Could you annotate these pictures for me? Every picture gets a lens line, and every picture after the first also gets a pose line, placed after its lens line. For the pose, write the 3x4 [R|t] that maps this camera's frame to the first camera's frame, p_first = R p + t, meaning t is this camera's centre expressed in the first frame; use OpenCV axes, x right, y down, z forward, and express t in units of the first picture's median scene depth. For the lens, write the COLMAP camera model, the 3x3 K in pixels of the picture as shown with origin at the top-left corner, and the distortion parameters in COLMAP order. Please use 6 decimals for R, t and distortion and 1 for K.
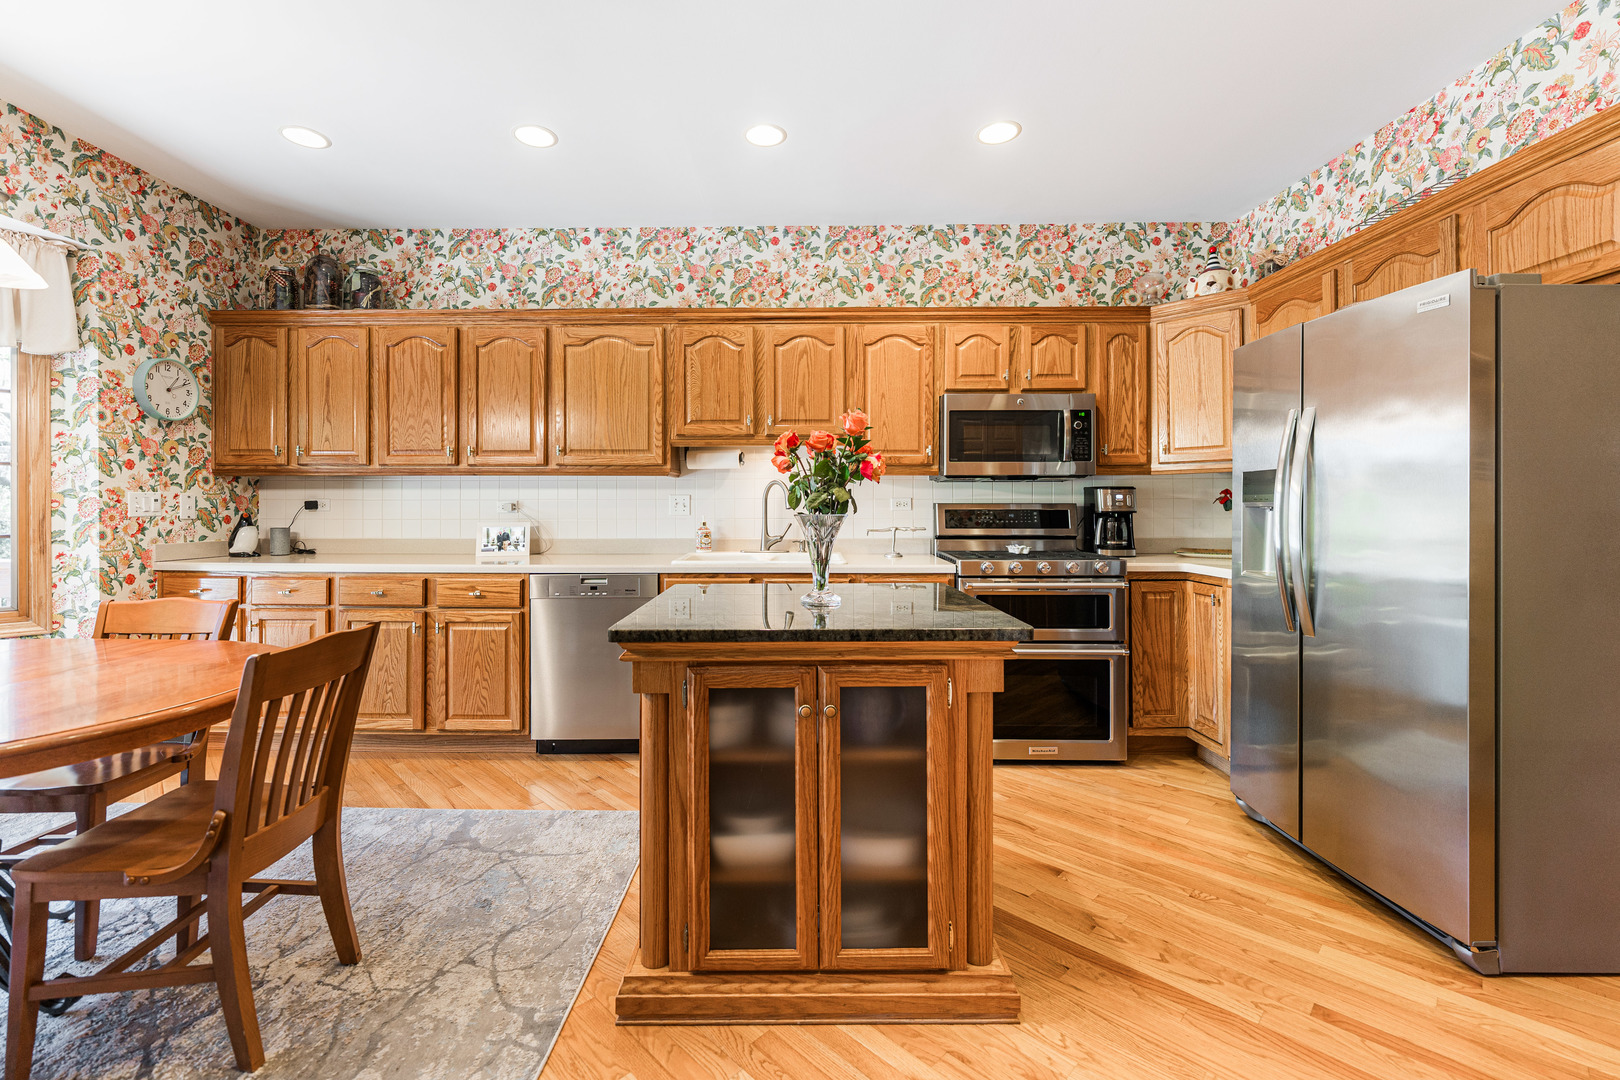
lens RADIAL K [[688.2, 0, 794.9], [0, 688.2, 503.0], [0, 0, 1]] dist [0.000797, -0.000493]
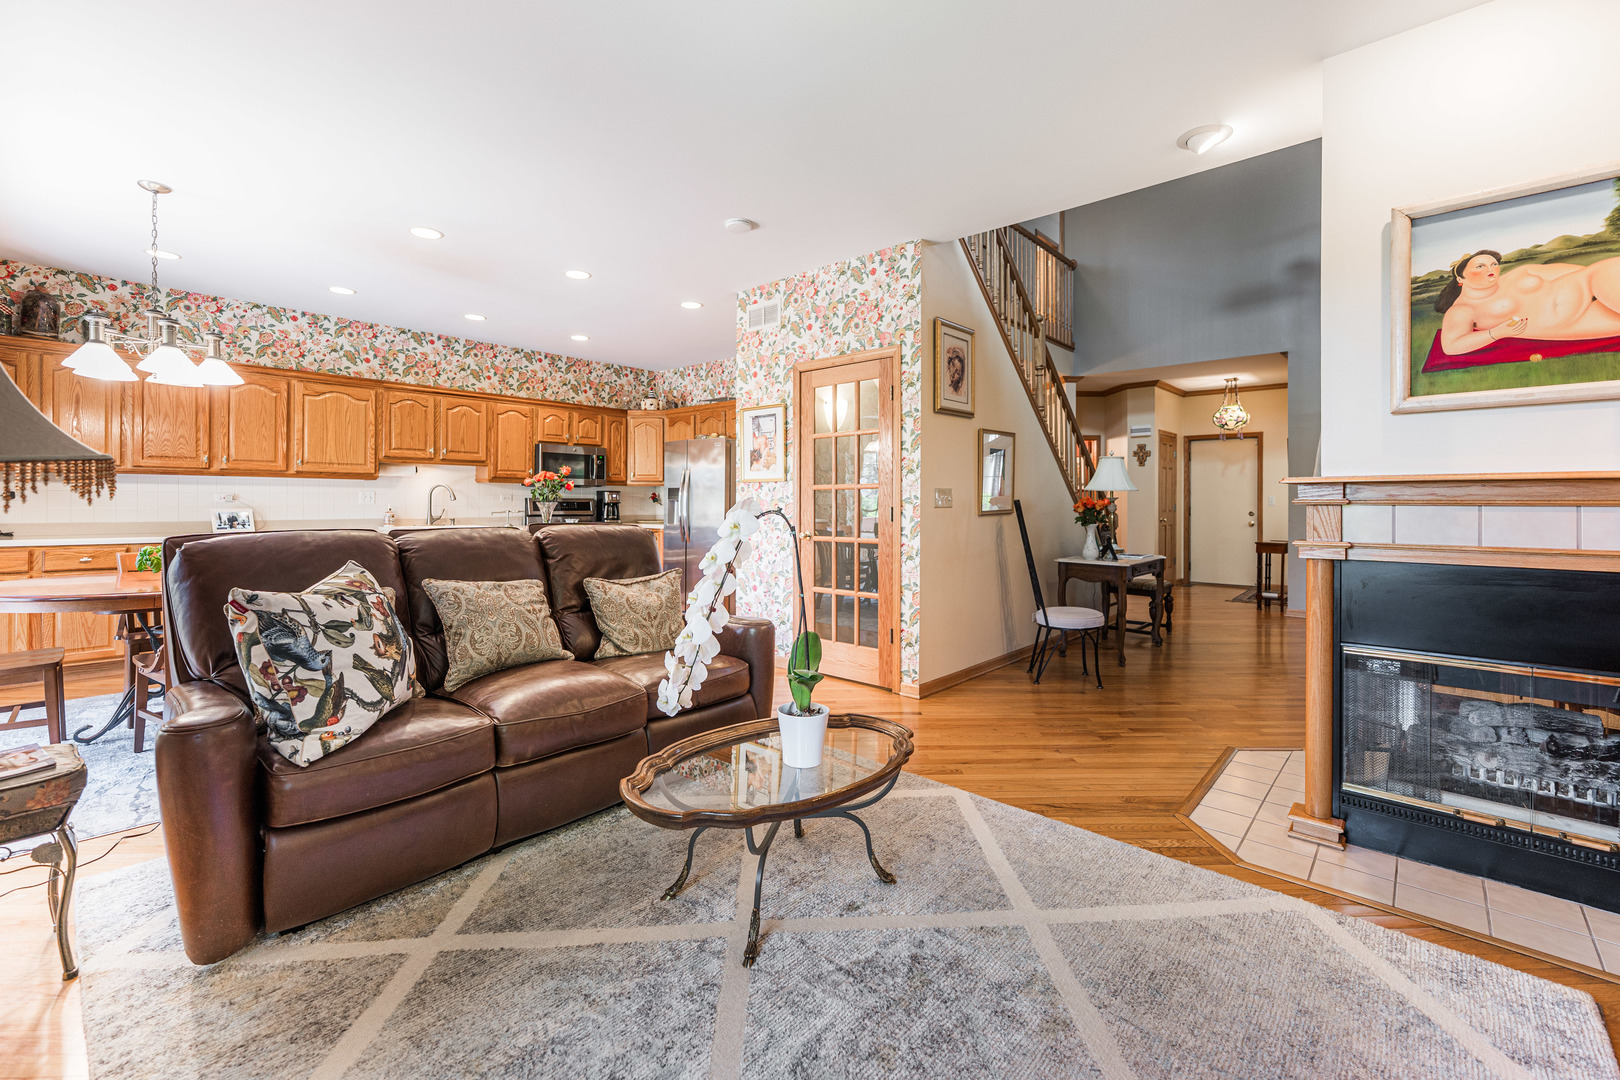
lens RADIAL K [[688.2, 0, 794.9], [0, 688.2, 503.0], [0, 0, 1]] dist [0.000797, -0.000493]
pose [[0.677691, 0.003143, 0.735340, -0.737112], [-0.007017, 0.999973, 0.002193, 0.005248], [-0.735313, -0.006646, 0.677695, -0.887954]]
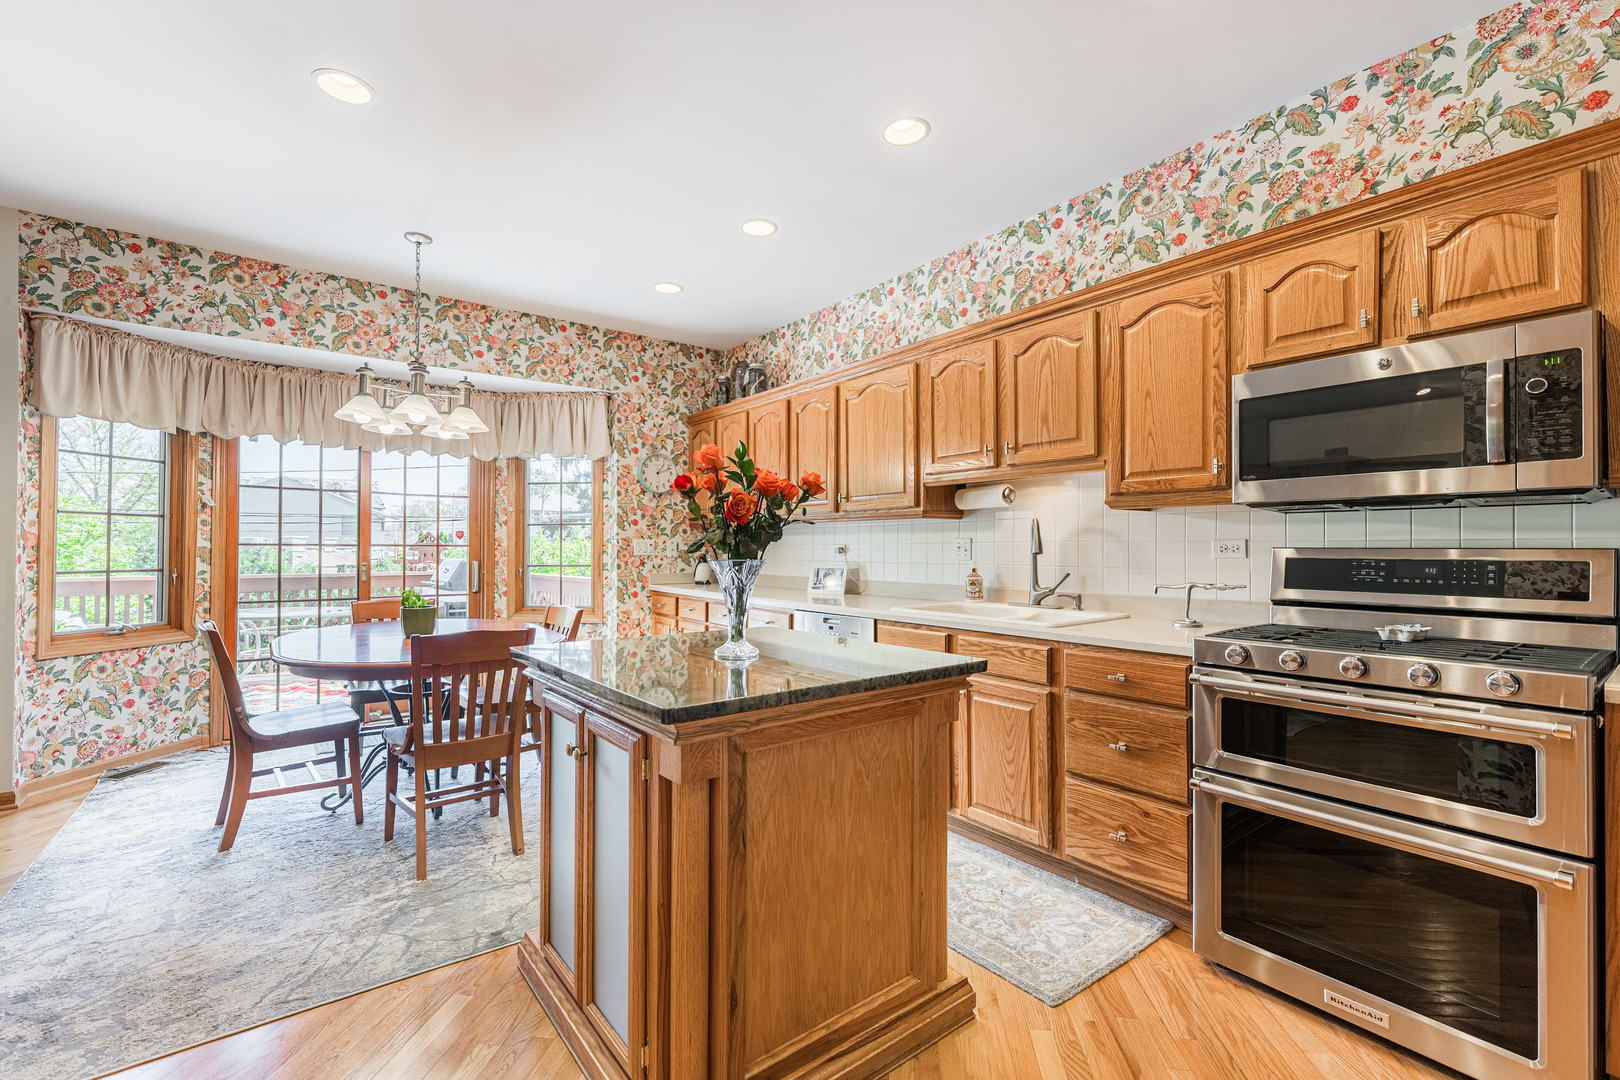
lens RADIAL K [[686.8, 0, 782.4], [0, 686.8, 540.6], [0, 0, 1]] dist [0.000388, 0.000120]
pose [[0.605485, -0.006546, -0.795830, 0.460080], [-0.000097, 0.999966, -0.008298, -0.000744], [0.795857, 0.005101, 0.605463, 0.281223]]
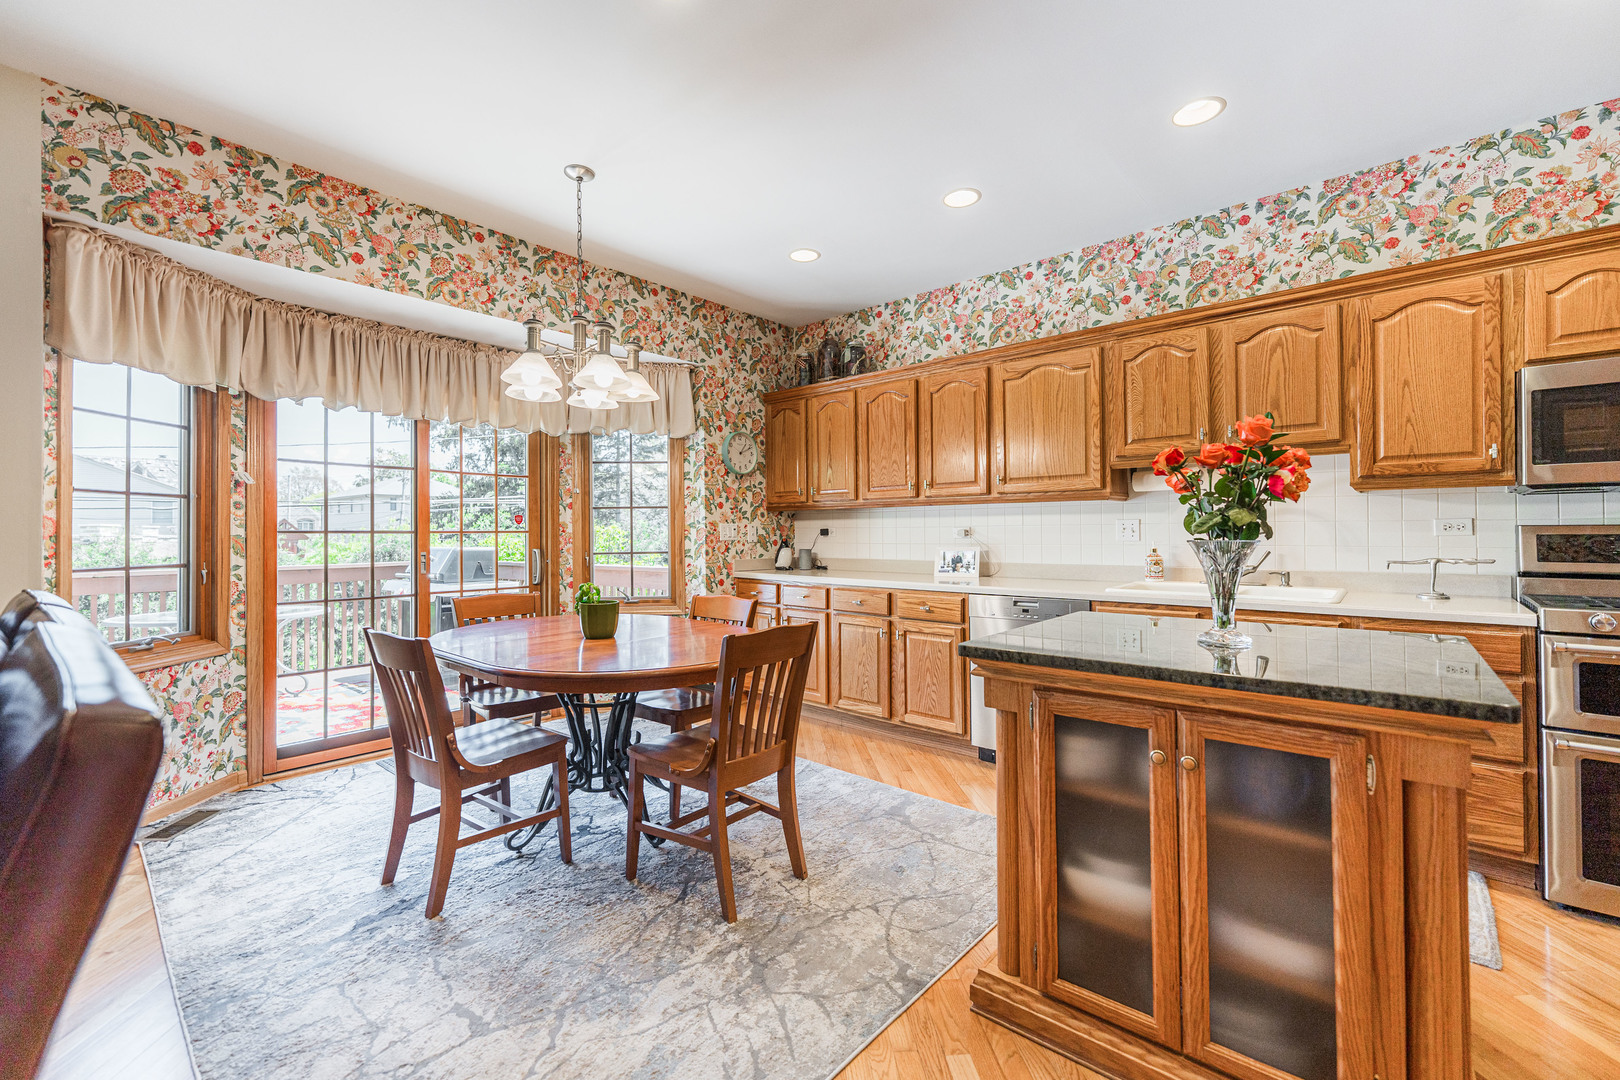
lens RADIAL K [[673.7, 0, 802.1], [0, 673.7, 525.9], [0, 0, 1]] dist [0.001039, -0.000013]
pose [[0.757795, -0.010626, -0.652406, 0.107394], [0.007929, 0.999944, -0.007077, 0.000140], [0.652444, 0.000189, 0.757837, 0.009259]]
